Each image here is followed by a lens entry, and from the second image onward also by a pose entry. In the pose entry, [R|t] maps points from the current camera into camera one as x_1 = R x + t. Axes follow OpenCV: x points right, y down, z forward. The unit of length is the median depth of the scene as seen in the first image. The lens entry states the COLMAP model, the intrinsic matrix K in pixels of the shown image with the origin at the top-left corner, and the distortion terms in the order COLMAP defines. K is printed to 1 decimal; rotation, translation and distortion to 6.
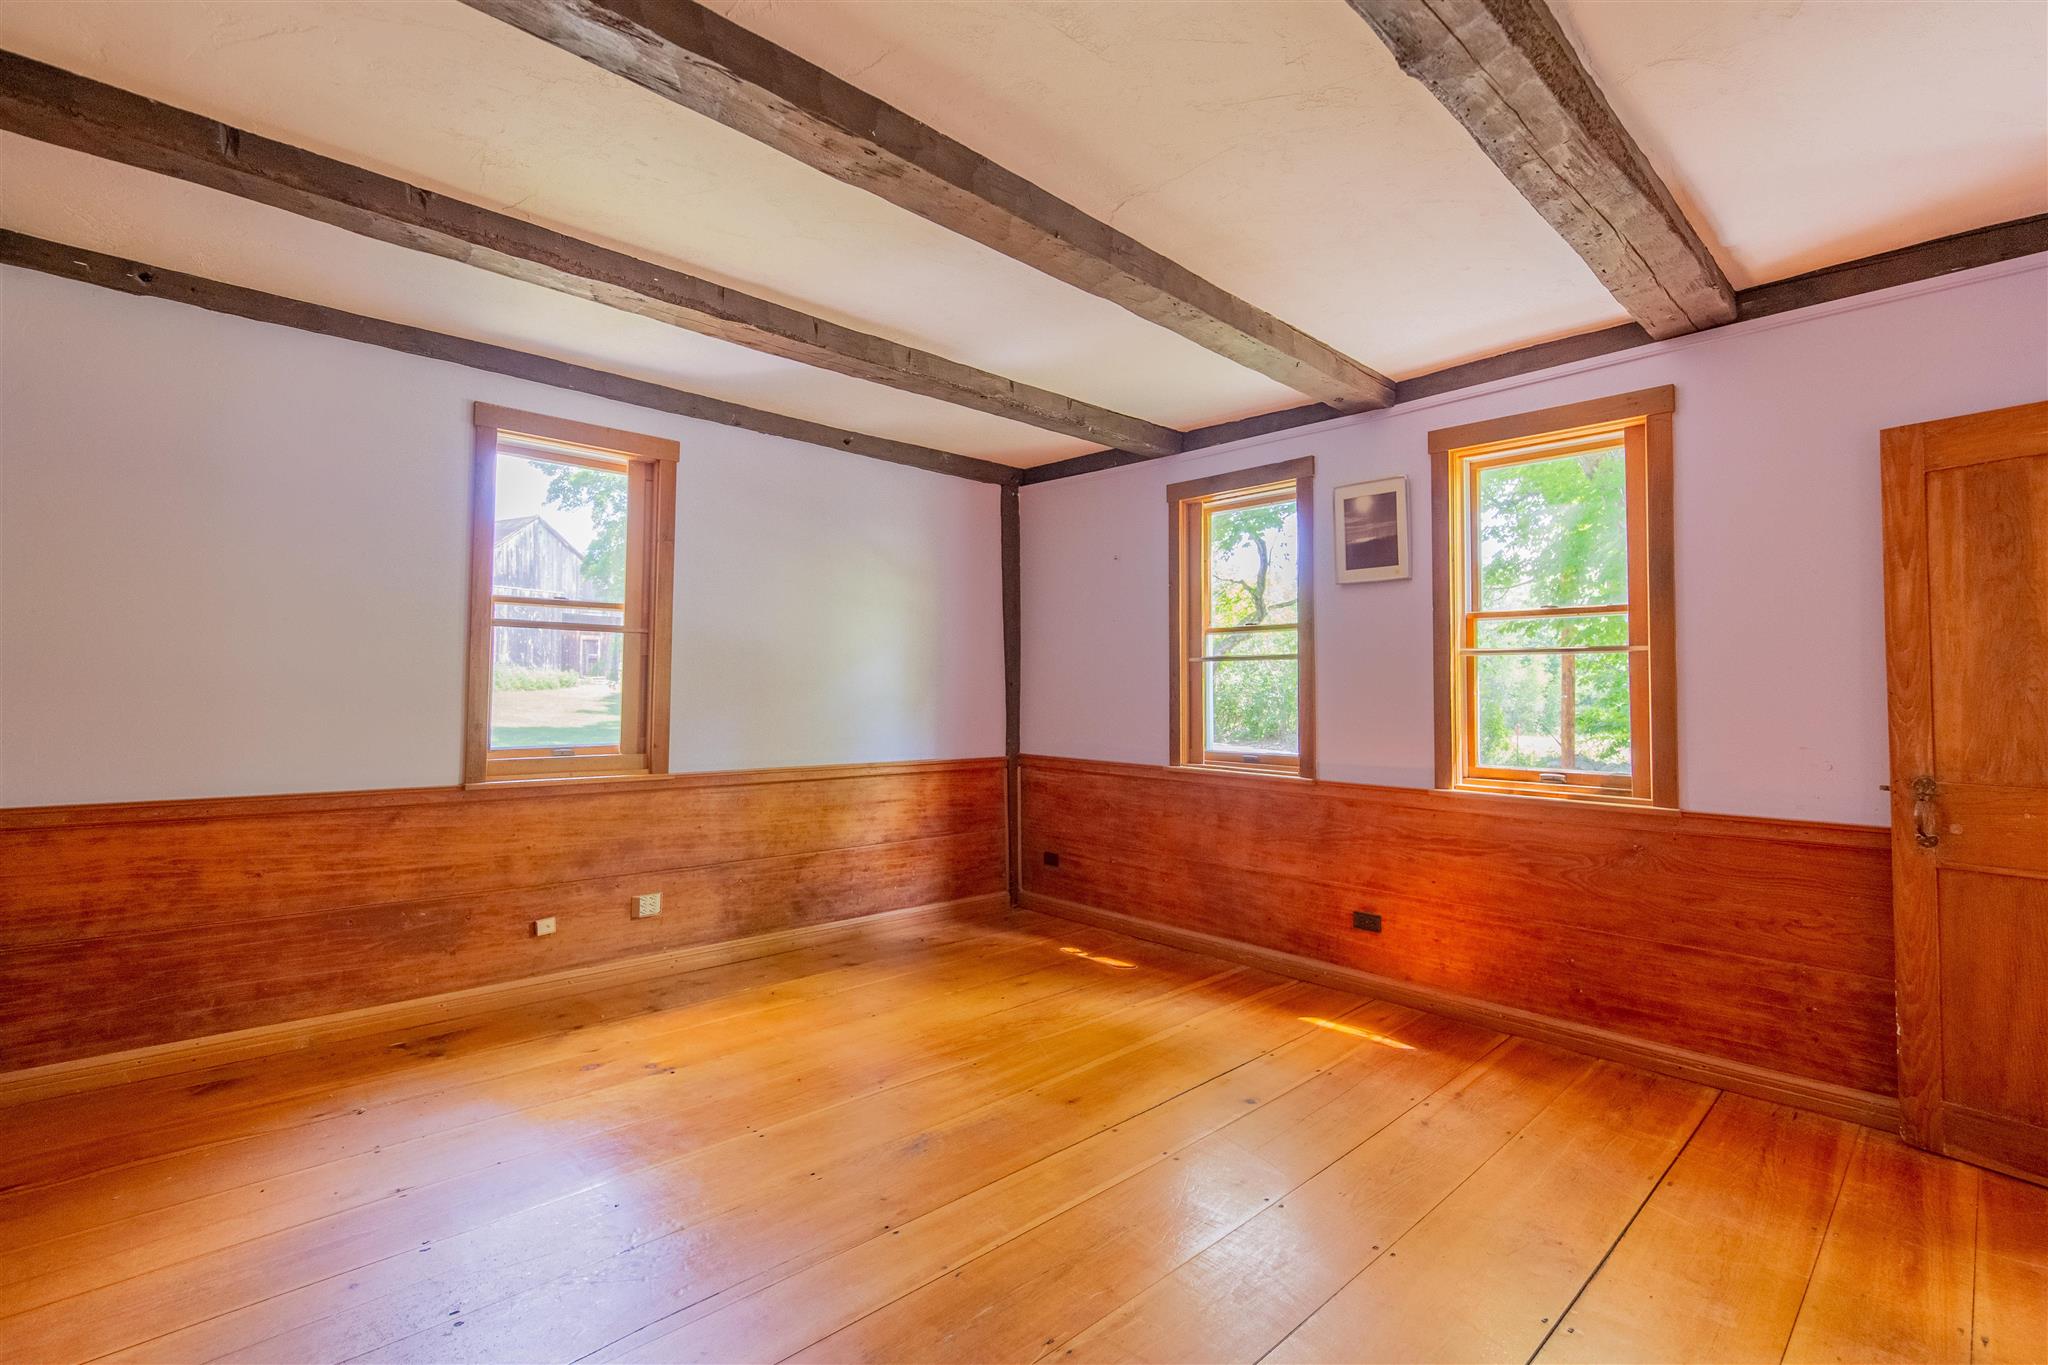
lens RADIAL K [[886.3, 0, 1023.1], [0, 886.3, 676.5], [0, 0, 1]] dist [-0.000763, -0.000304]
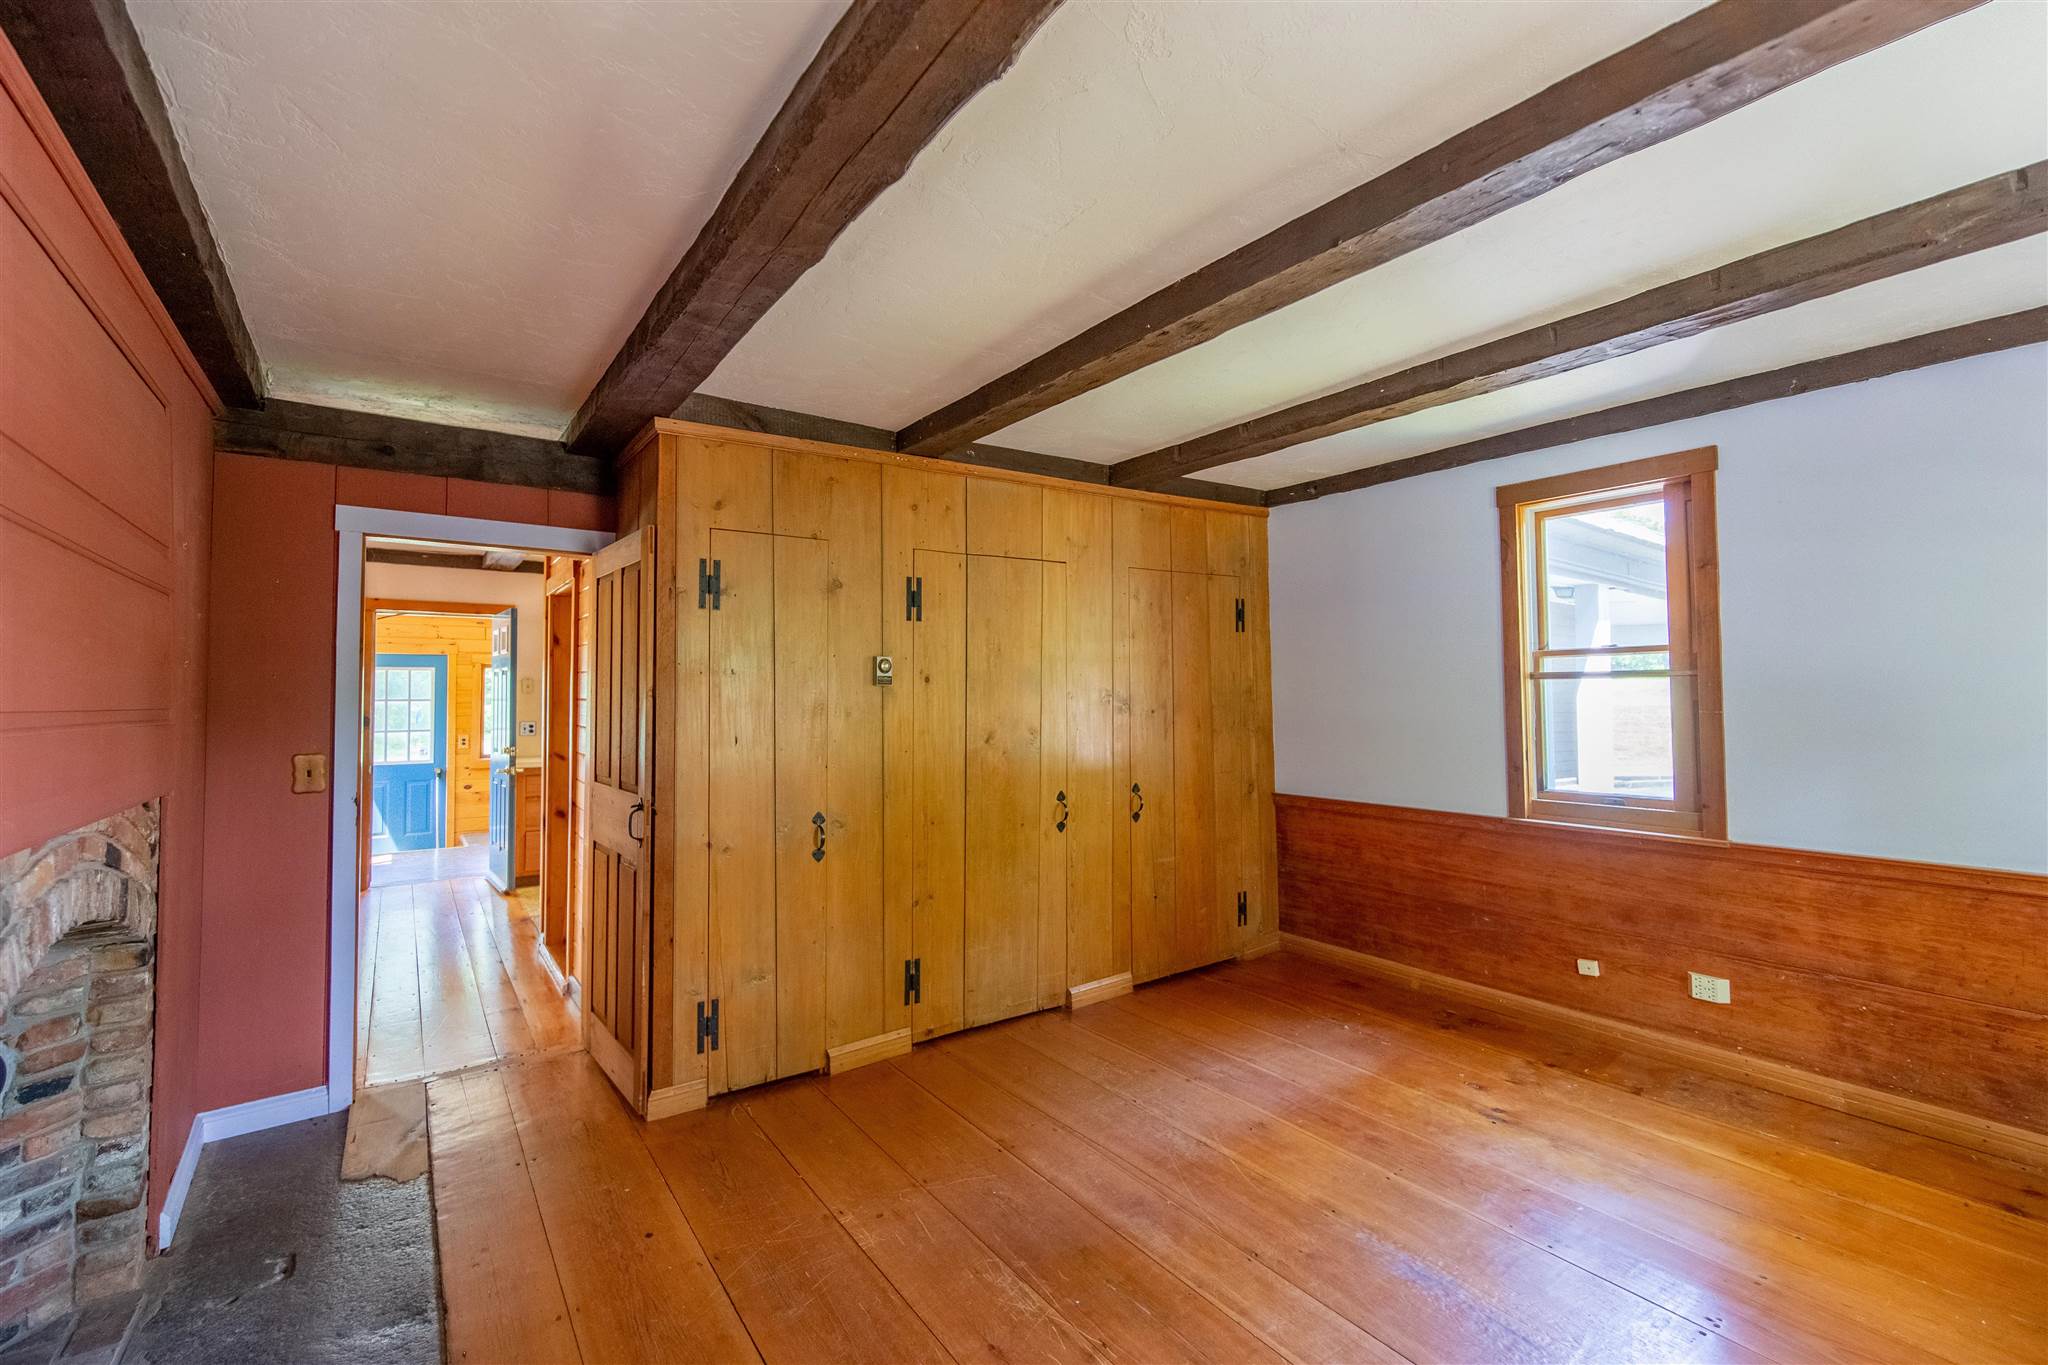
lens RADIAL K [[886.3, 0, 1023.1], [0, 886.3, 676.5], [0, 0, 1]] dist [-0.000763, -0.000304]
pose [[-0.122694, -0.021744, -0.992206, 0.573809], [0.033494, 0.999100, -0.026037, -0.051716], [0.991879, -0.036427, -0.121855, 0.486349]]
